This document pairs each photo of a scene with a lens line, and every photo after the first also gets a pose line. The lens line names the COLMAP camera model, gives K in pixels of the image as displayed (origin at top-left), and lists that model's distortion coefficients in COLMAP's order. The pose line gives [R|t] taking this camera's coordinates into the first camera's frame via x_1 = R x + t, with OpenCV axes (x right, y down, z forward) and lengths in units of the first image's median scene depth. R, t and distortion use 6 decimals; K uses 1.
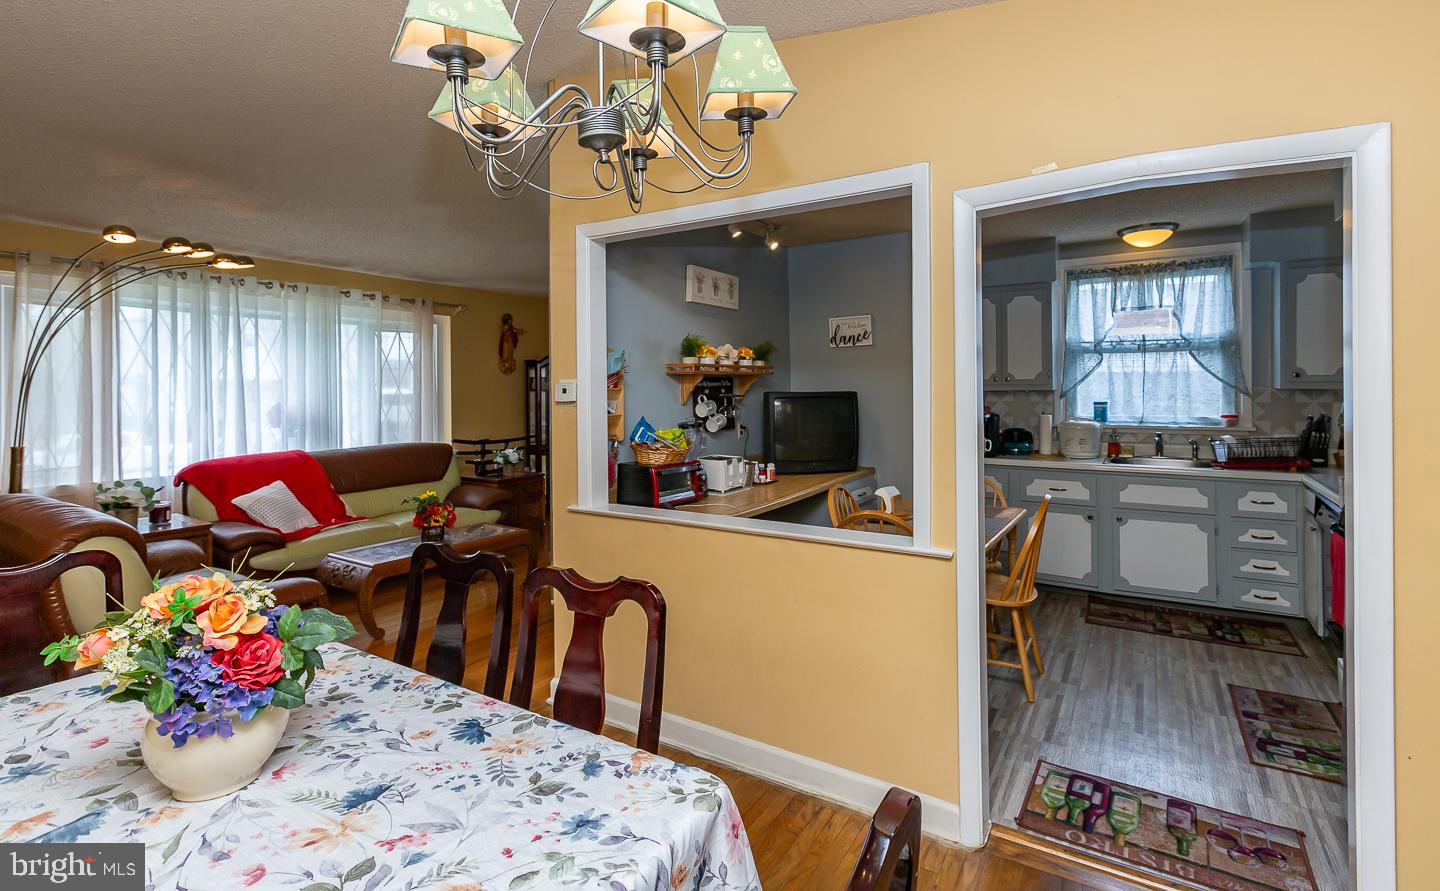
lens RADIAL K [[659.6, 0, 708.8], [0, 659.6, 388.7], [0, 0, 1]] dist [0.006147, -0.002027]
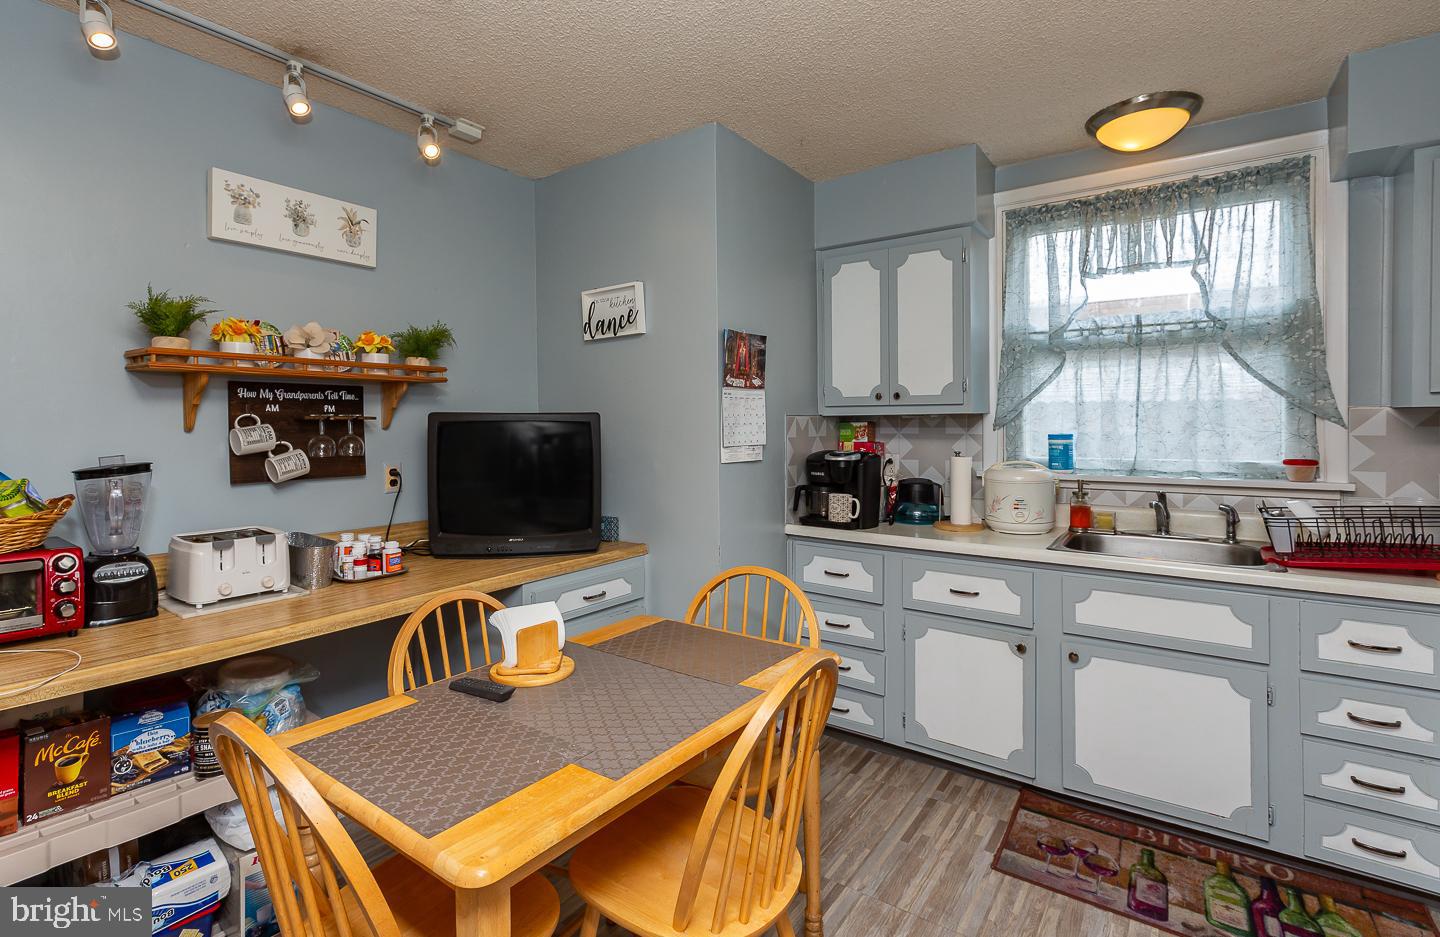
lens RADIAL K [[694.7, 0, 652.2], [0, 694.7, 430.6], [0, 0, 1]] dist [-0.000963, 0.000688]
pose [[0.996465, 0.004727, -0.083871, 0.319375], [-0.004398, 0.999982, 0.004107, 0.016810], [0.083889, -0.003724, 0.996468, 0.406401]]
